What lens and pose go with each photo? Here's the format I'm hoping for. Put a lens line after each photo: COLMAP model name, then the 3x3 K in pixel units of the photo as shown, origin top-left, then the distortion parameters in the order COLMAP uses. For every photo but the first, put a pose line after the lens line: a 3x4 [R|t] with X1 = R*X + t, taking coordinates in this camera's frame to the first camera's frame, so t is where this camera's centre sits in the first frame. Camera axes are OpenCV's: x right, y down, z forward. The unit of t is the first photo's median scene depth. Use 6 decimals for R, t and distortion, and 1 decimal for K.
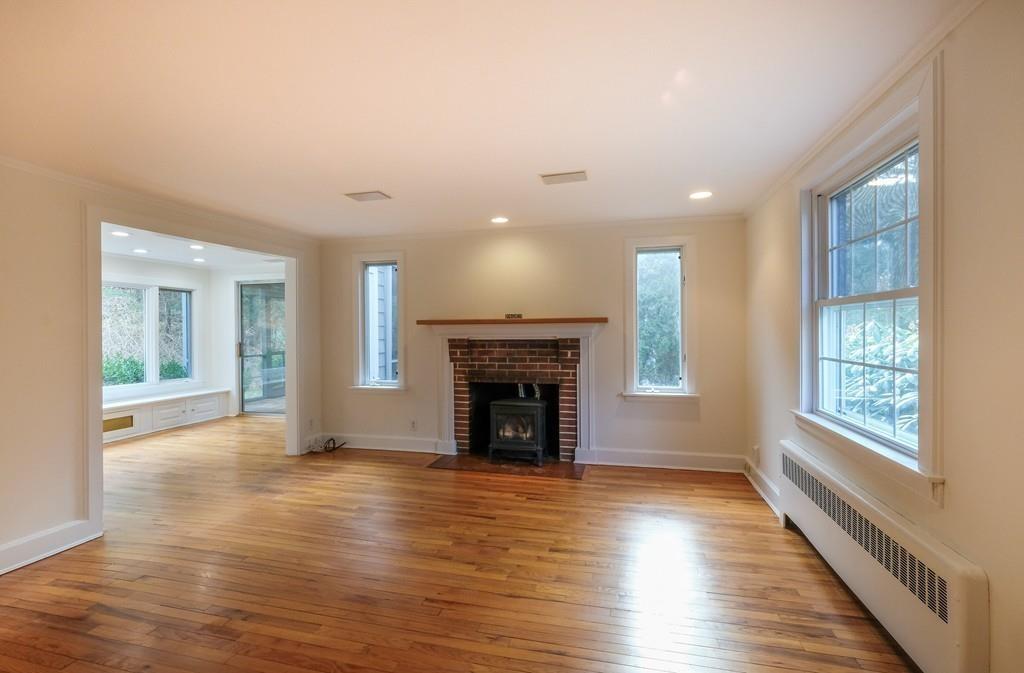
lens RADIAL K [[453.9, 0, 512.0], [0, 453.9, 336.5], [0, 0, 1]] dist [-0.001085, 0.000011]
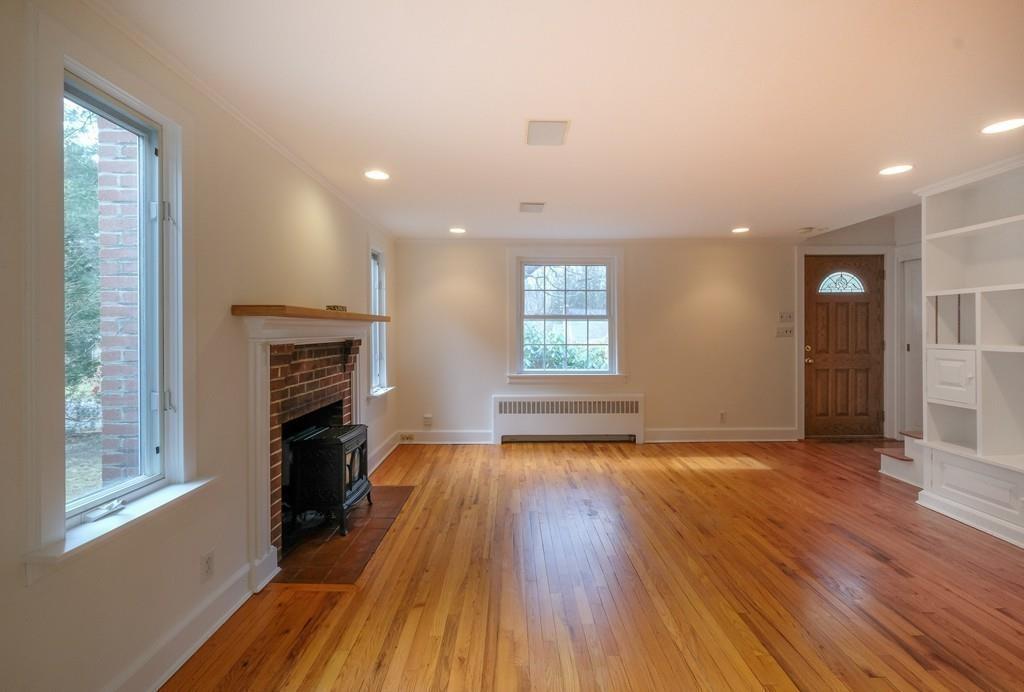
lens RADIAL K [[465.0, 0, 515.3], [0, 465.0, 332.4], [0, 0, 1]] dist [-0.001163, 0.000213]
pose [[-0.250948, 0.003373, 0.967995, -0.738635], [0.016742, 0.999859, 0.000856, -0.004964], [-0.967856, 0.016421, -0.250969, 0.913623]]
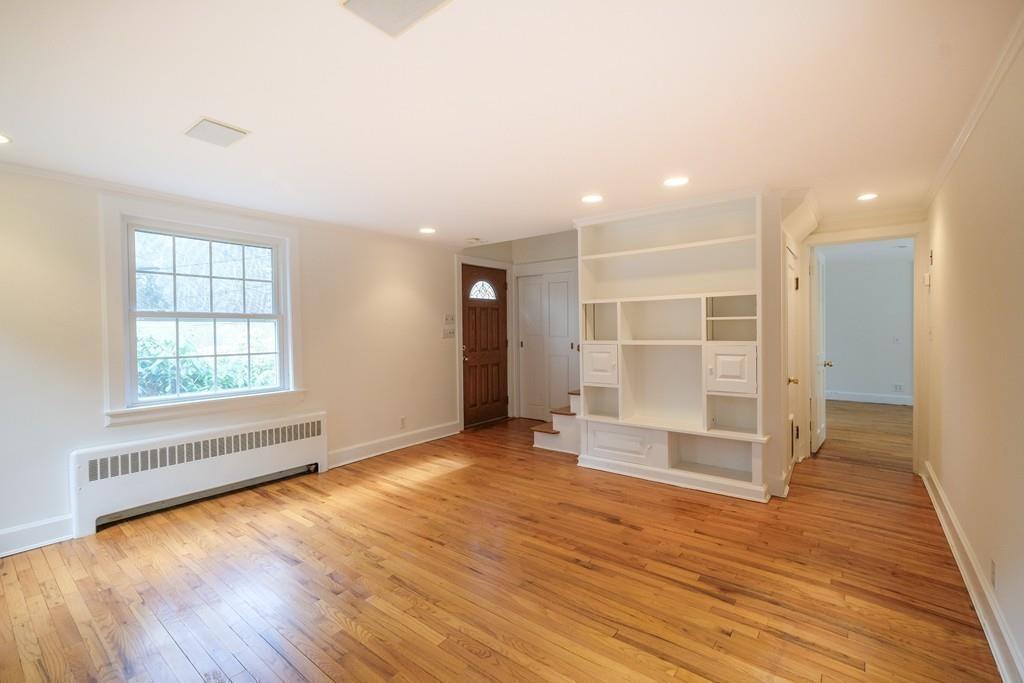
lens RADIAL K [[449.3, 0, 509.7], [0, 449.3, 336.0], [0, 0, 1]] dist [-0.001992, 0.000087]
pose [[-0.910798, 0.013954, 0.412616, -0.427837], [0.025827, 0.999397, 0.023211, -0.009863], [-0.412044, 0.031797, -0.910609, 0.995209]]
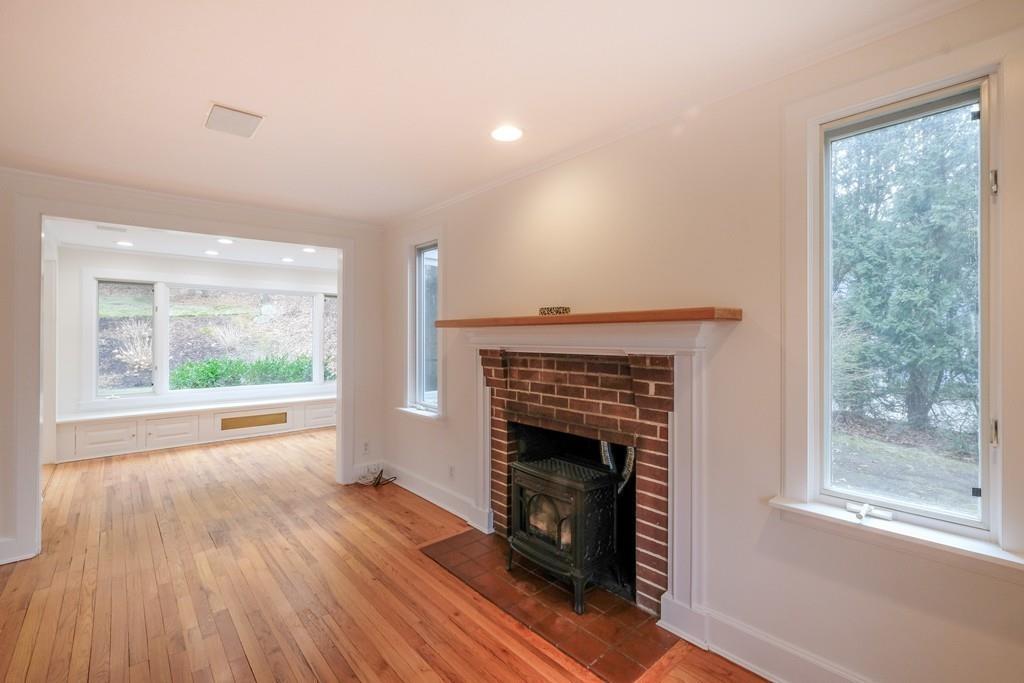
lens RADIAL K [[449.3, 0, 509.7], [0, 449.3, 336.0], [0, 0, 1]] dist [-0.001992, 0.000087]
pose [[0.823295, 0.007233, -0.567567, 0.265221], [-0.014500, 0.999861, -0.008290, -0.009597], [0.567428, 0.015055, 0.823285, 0.525187]]
